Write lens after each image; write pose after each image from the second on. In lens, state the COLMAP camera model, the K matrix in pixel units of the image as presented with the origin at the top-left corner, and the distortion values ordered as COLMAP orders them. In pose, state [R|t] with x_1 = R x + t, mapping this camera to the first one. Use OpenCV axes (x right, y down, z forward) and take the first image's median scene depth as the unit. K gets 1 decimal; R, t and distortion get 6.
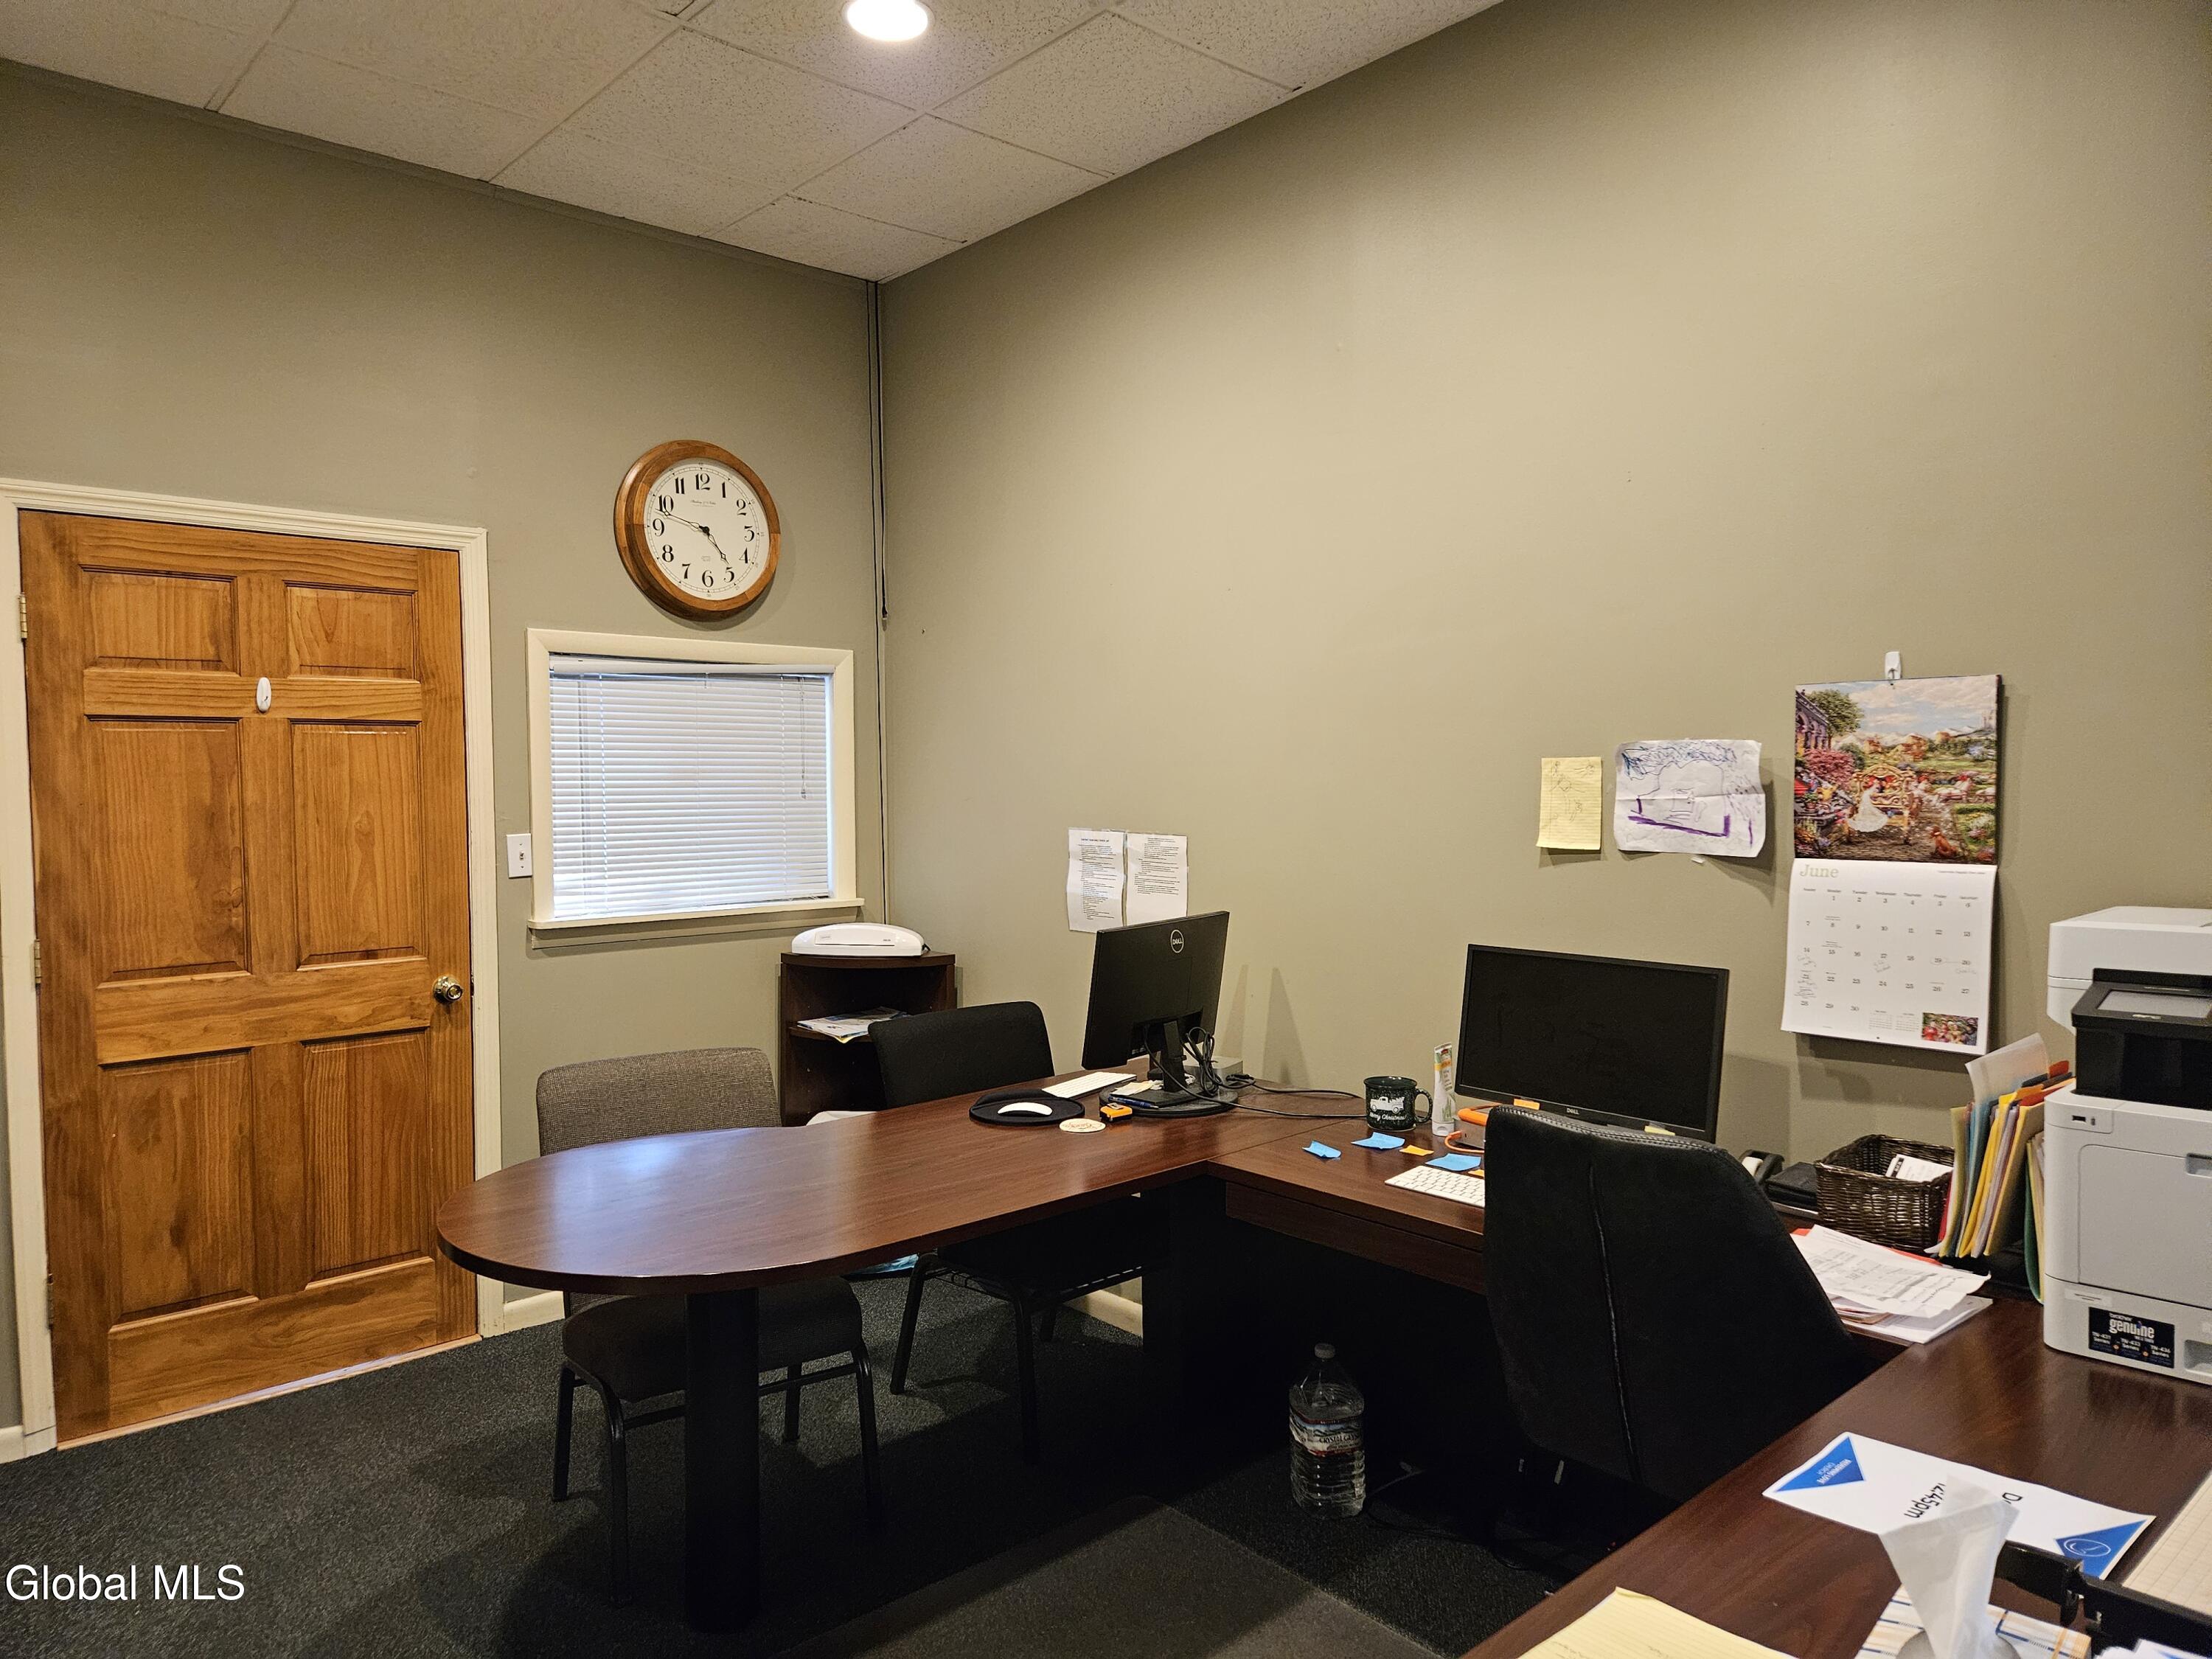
lens RADIAL K [[1479.2, 0, 1092.8], [0, 1479.2, 839.3], [0, 0, 1]] dist [0.055023, -0.040682]
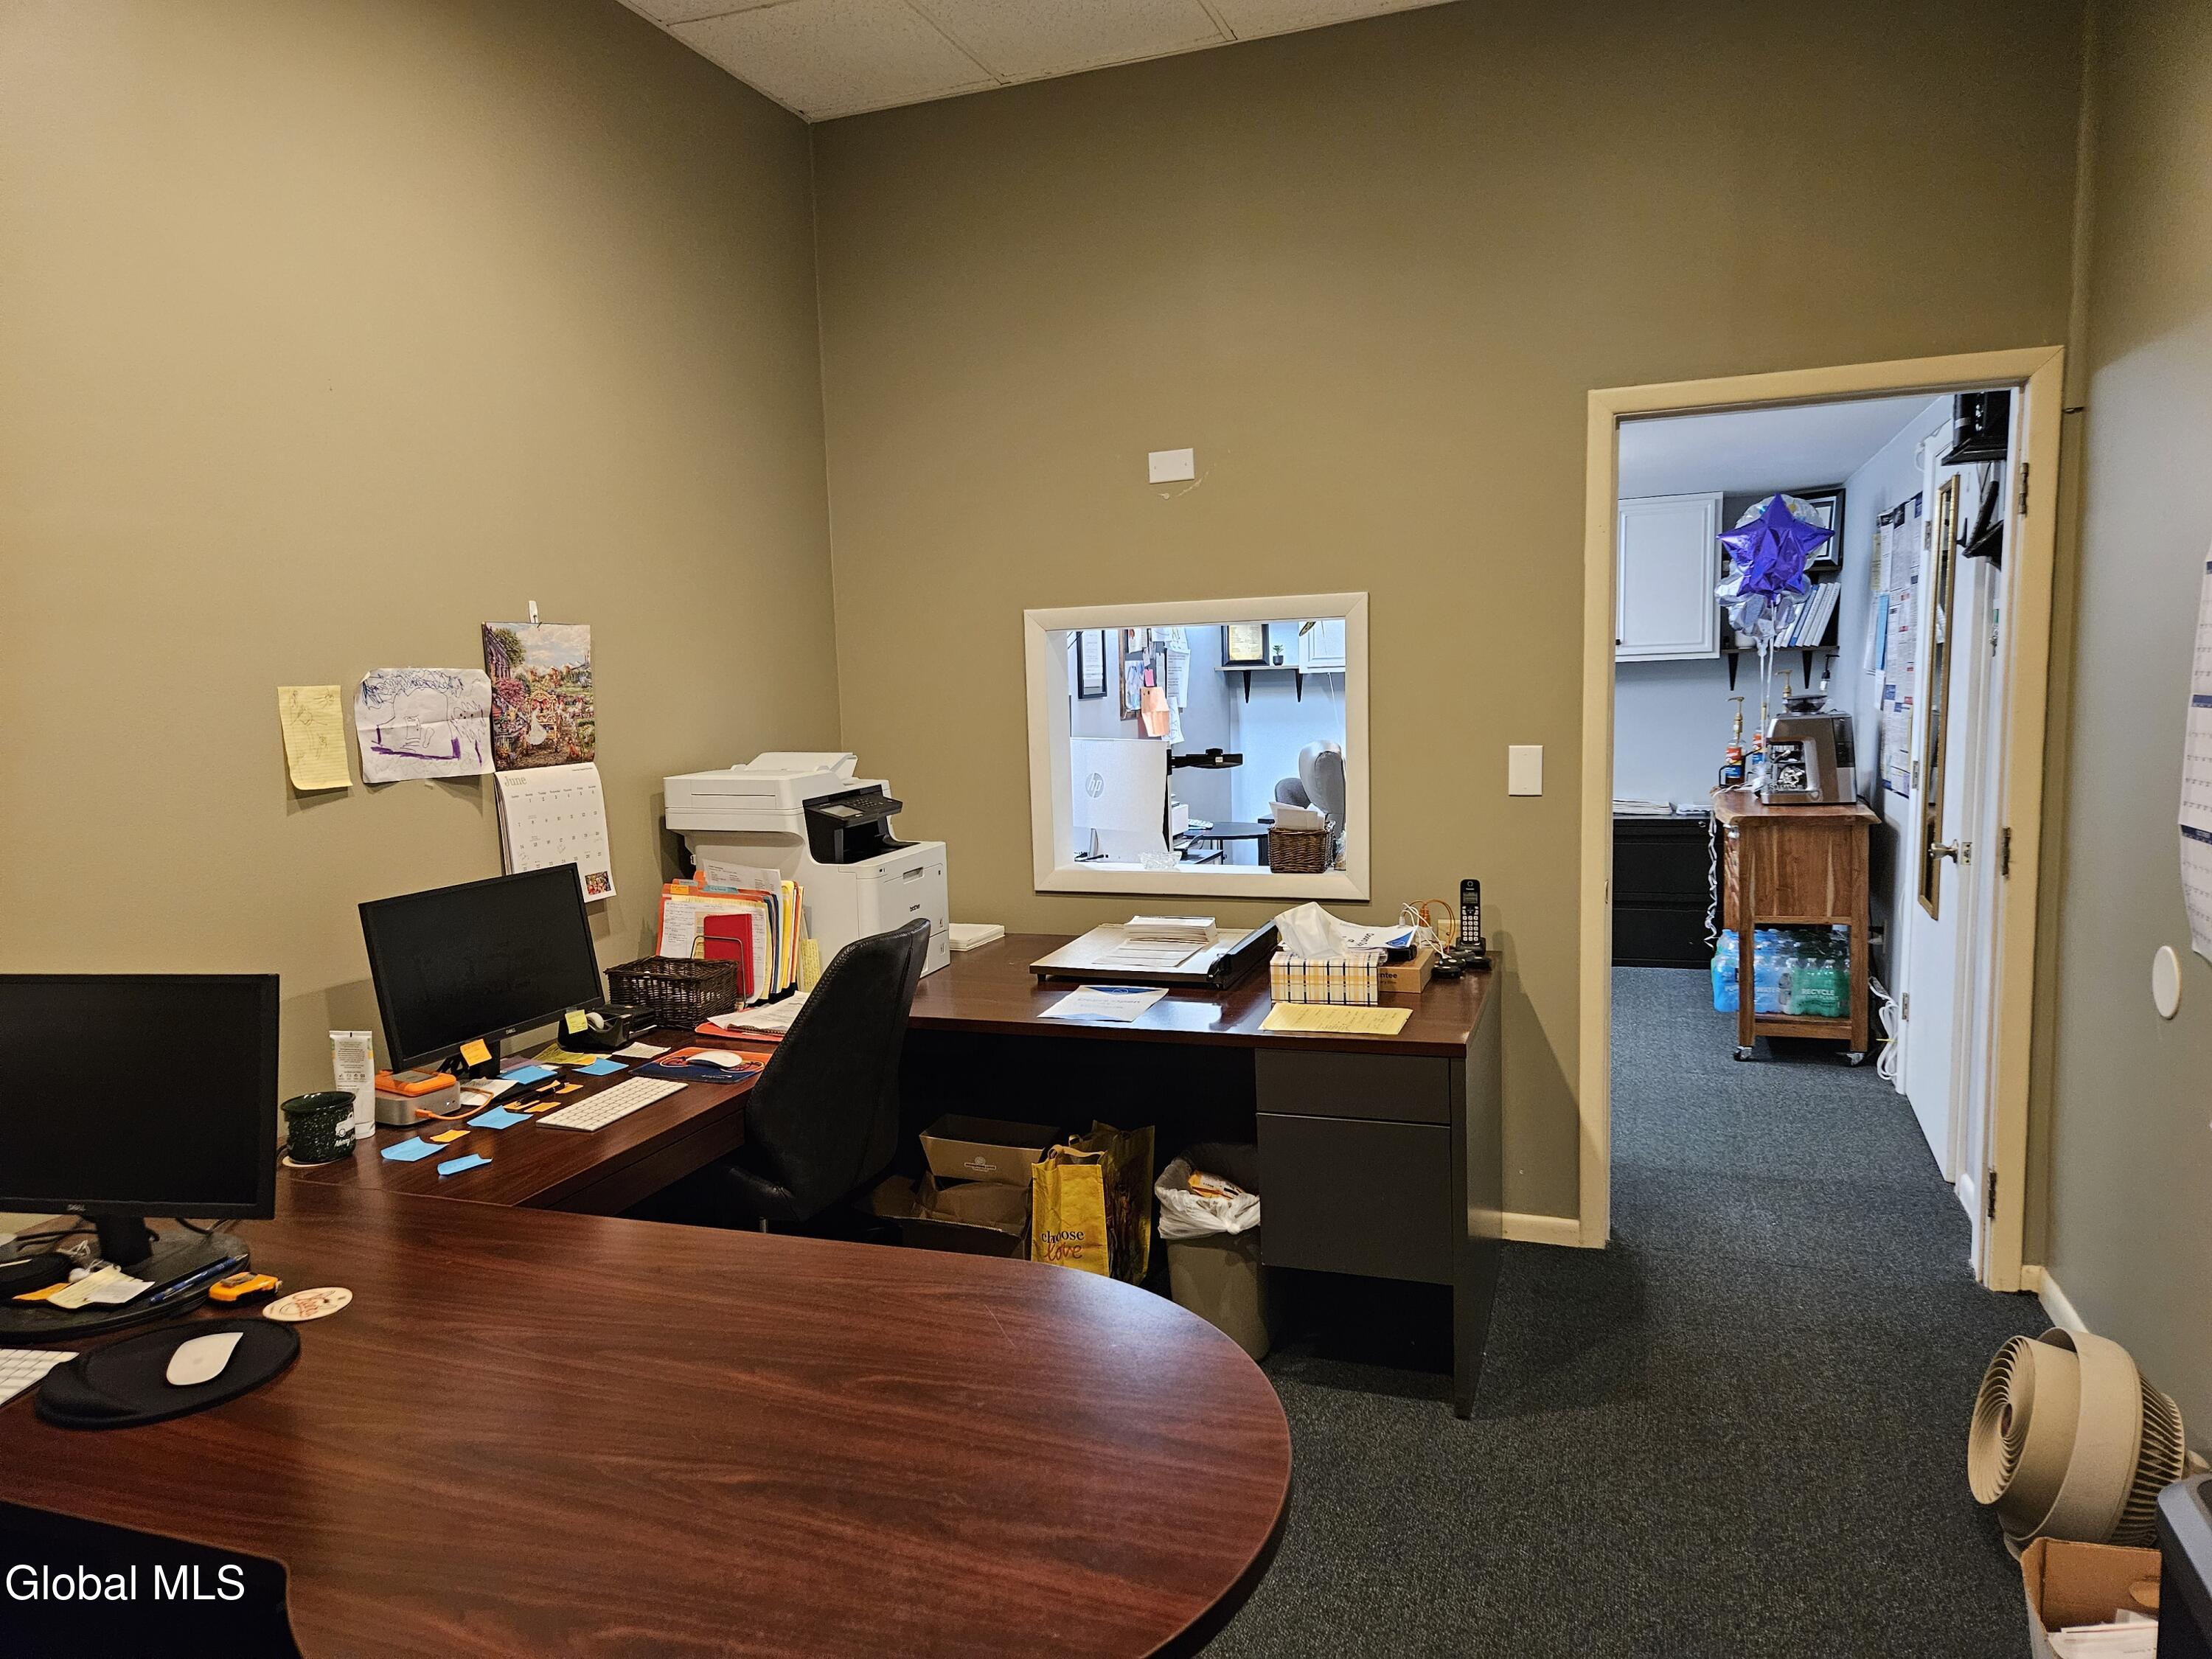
lens RADIAL K [[1479.2, 0, 1093.7], [0, 1479.2, 832.5], [0, 0, 1]] dist [0.055023, -0.040682]
pose [[-0.467038, -0.081242, 0.880497, -0.779217], [0.064253, 0.990020, 0.125429, -0.056969], [-0.881900, 0.115155, -0.457156, 1.136916]]
